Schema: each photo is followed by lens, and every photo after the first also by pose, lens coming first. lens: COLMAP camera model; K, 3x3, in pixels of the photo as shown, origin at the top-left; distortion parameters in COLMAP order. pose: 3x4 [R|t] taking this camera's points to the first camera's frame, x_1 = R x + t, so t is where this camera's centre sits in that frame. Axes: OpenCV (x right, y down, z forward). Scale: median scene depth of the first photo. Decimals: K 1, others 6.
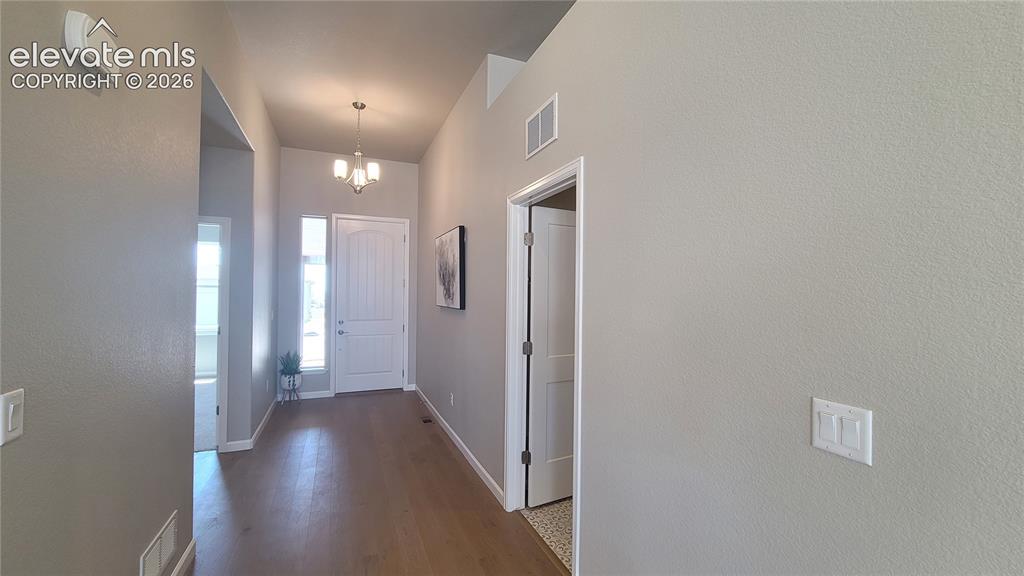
lens RADIAL K [[415.7, 0, 514.7], [0, 415.7, 288.6], [0, 0, 1]] dist [-0.001481, -0.000344]
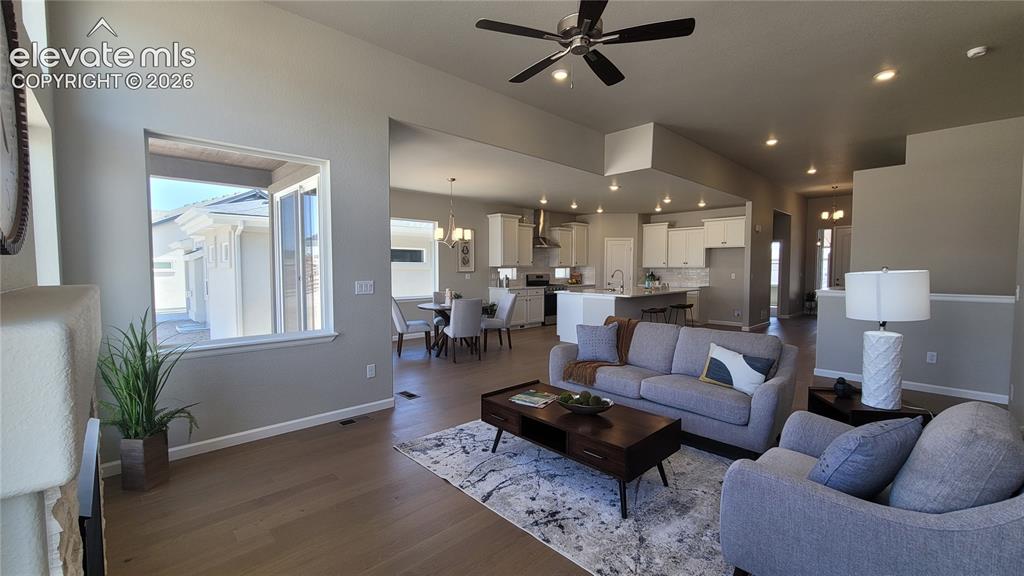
lens RADIAL K [[415.7, 0, 514.7], [0, 415.7, 288.6], [0, 0, 1]] dist [-0.001481, -0.000344]
pose [[0.354810, 0.035644, -0.934259, 1.275628], [0.011828, 0.999022, 0.042607, 0.028138], [0.934863, -0.026167, 0.354042, -1.659163]]
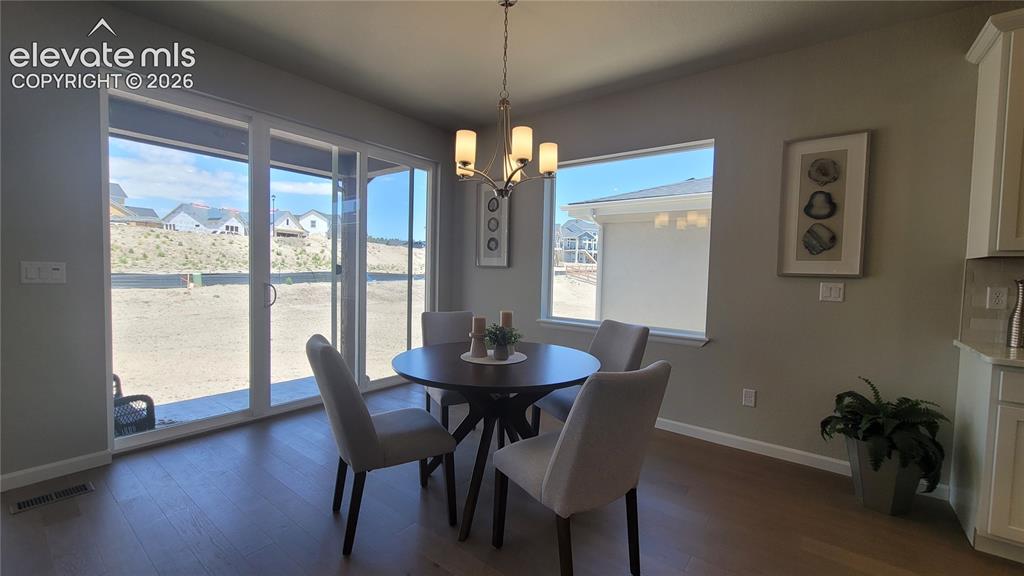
lens RADIAL K [[415.7, 0, 514.7], [0, 415.7, 288.6], [0, 0, 1]] dist [-0.001481, -0.000344]
pose [[-0.867700, -0.008956, -0.497008, -0.045839], [-0.029986, 0.998960, 0.034350, 0.041681], [0.496183, 0.044708, -0.867066, -0.817000]]
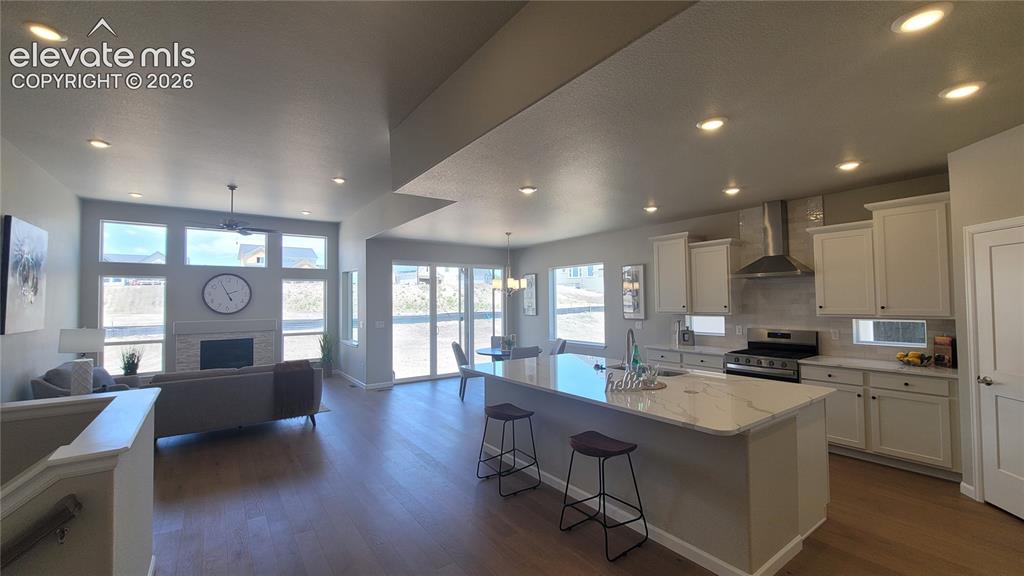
lens RADIAL K [[415.7, 0, 514.7], [0, 415.7, 288.6], [0, 0, 1]] dist [-0.001481, -0.000344]
pose [[-0.973693, -0.007158, -0.227752, 0.059708], [0.002442, 0.999121, -0.041840, -0.022575], [0.227851, -0.041295, -0.972820, 0.354379]]
